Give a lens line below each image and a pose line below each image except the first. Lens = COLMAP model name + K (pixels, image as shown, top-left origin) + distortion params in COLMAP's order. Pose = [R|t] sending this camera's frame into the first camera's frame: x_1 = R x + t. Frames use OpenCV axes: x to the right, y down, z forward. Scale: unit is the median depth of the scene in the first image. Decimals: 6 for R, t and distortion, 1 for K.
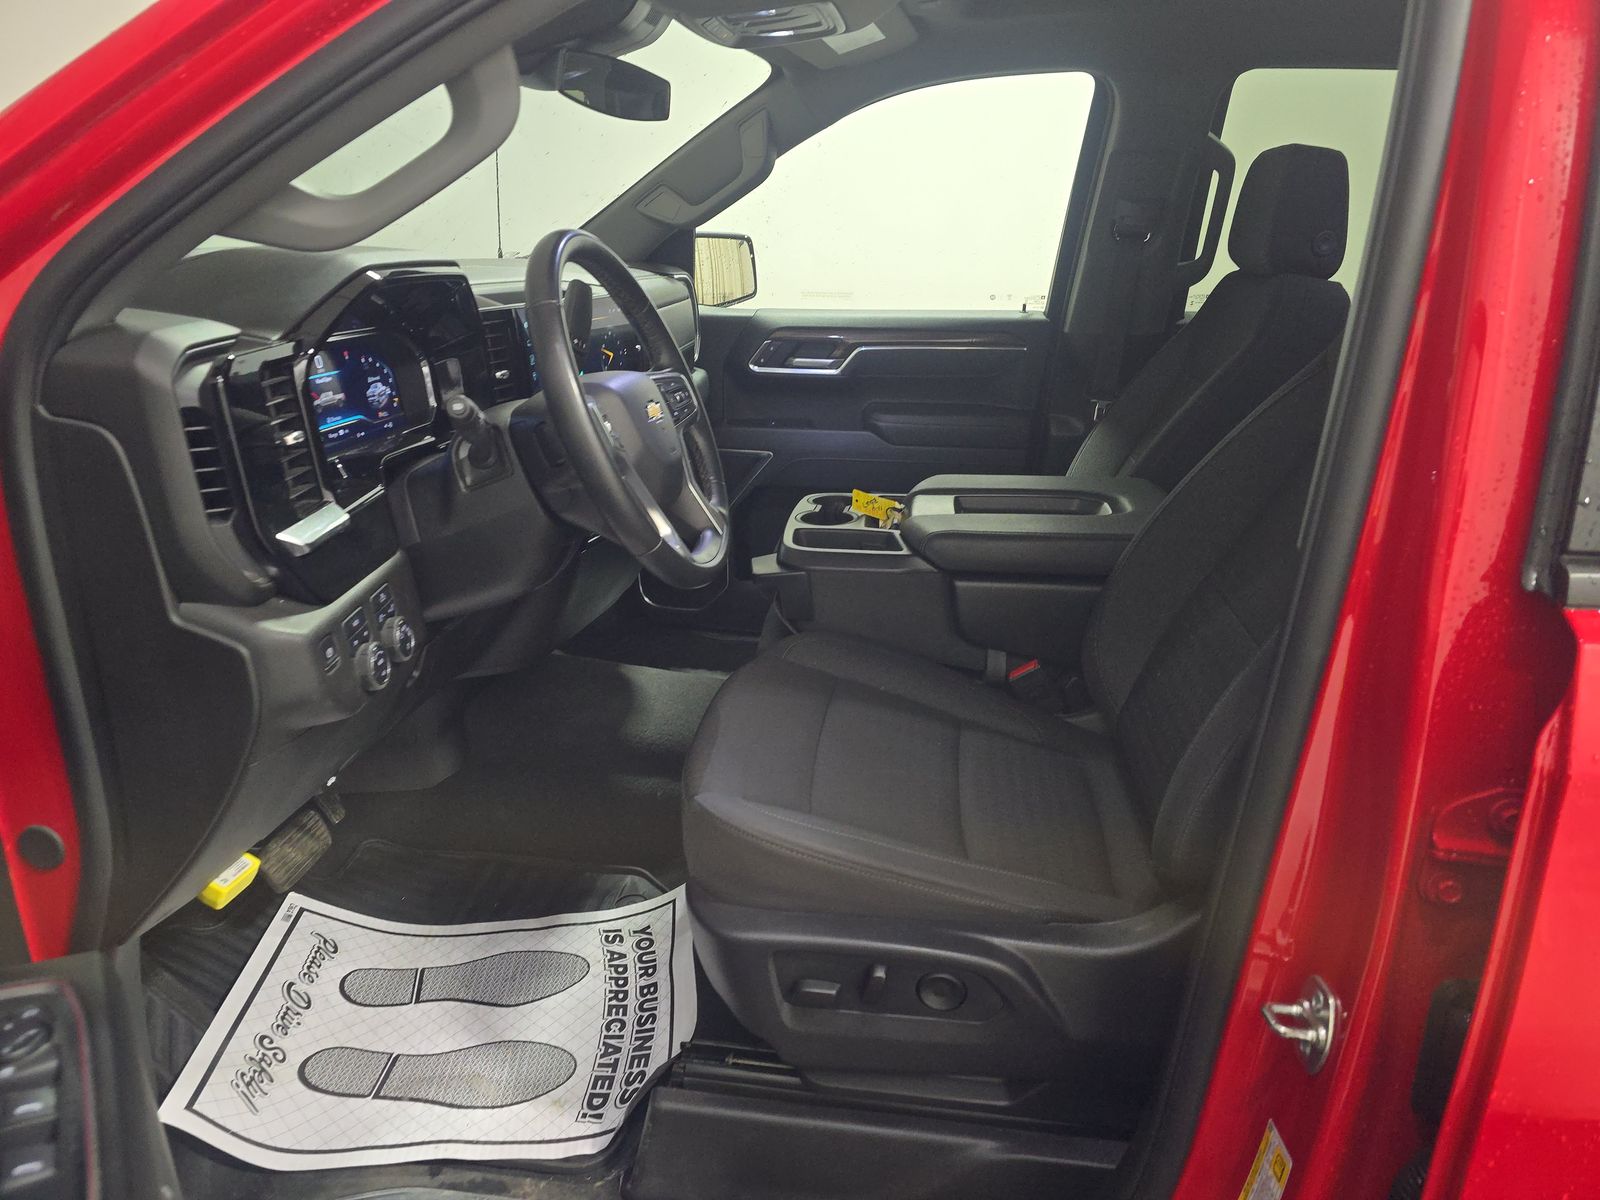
lens RADIAL K [[986.6, 0, 800.0], [0, 986.6, 600.0], [0, 0, 1]] dist [-0.010587, -0.001459]
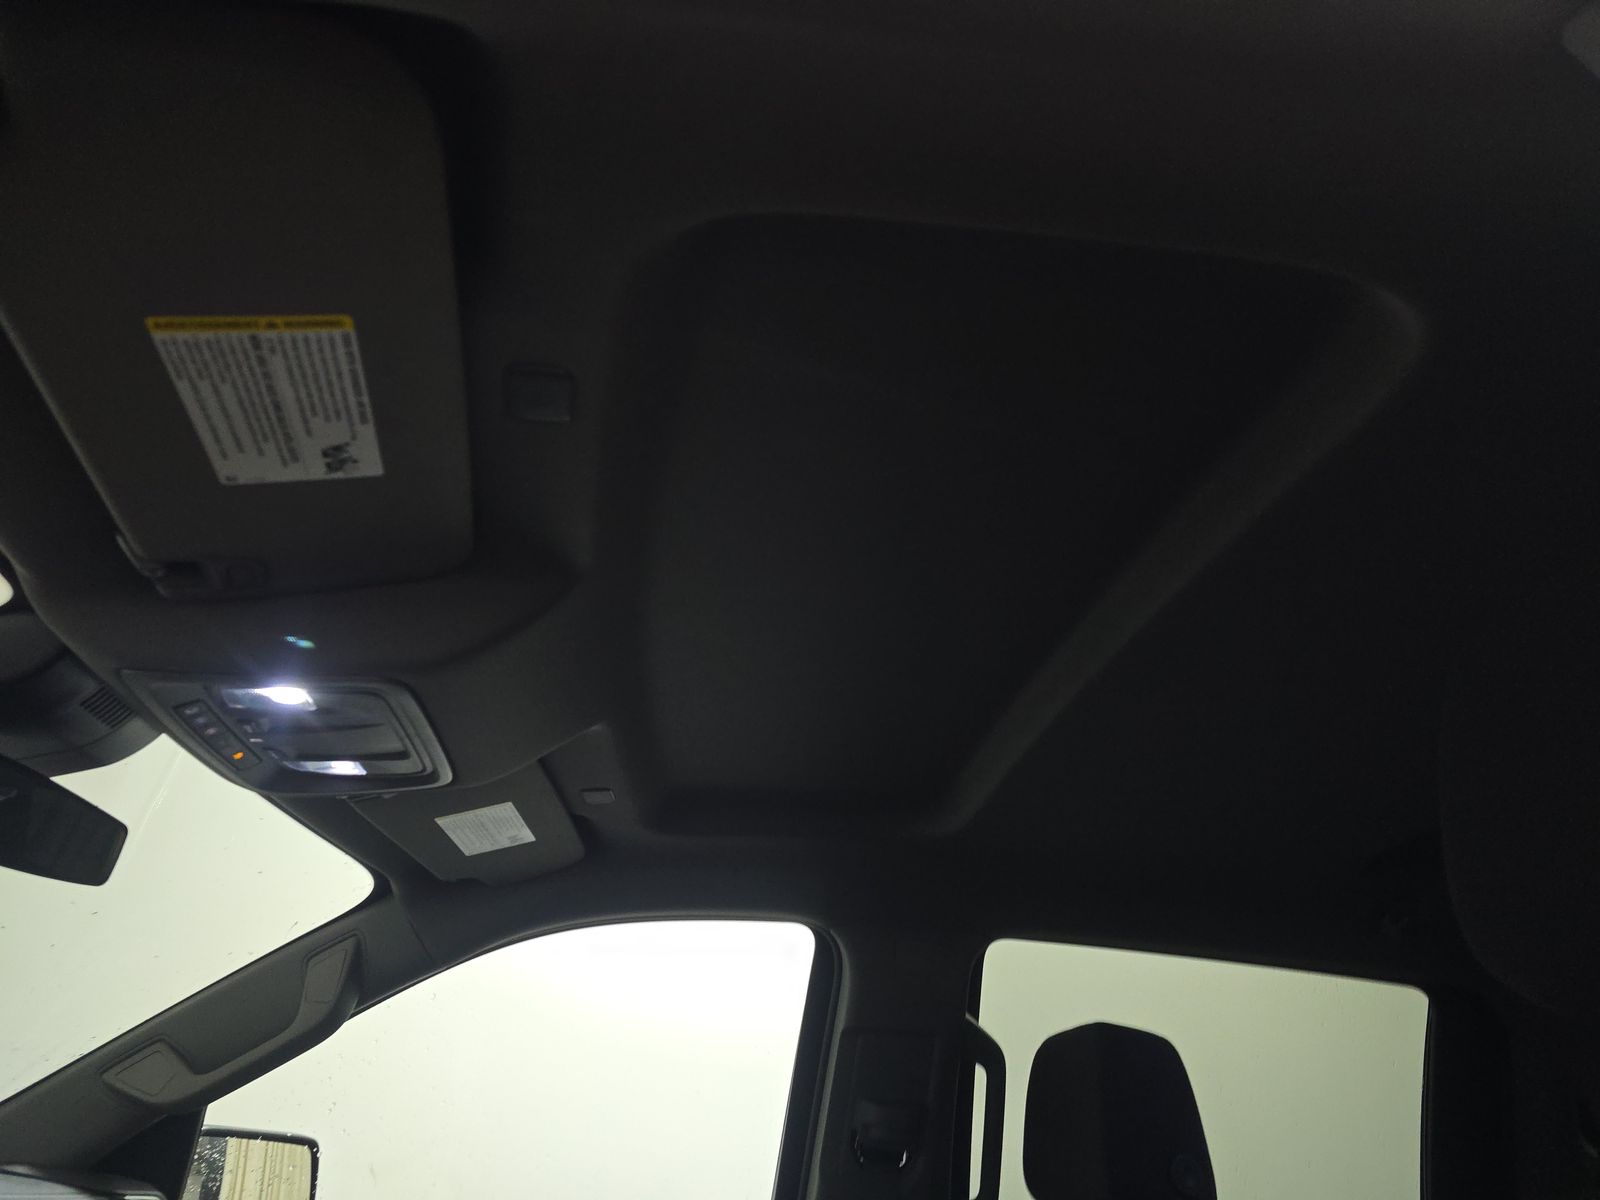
lens RADIAL K [[1023.2, 0, 800.0], [0, 1023.2, 600.0], [0, 0, 1]] dist [-0.000706, 0.031566]
pose [[0.960573, 0.171717, 0.218661, 0.070321], [0.052729, 0.659681, -0.749694, -0.104721], [-0.272982, 0.731665, 0.624617, 0.315053]]
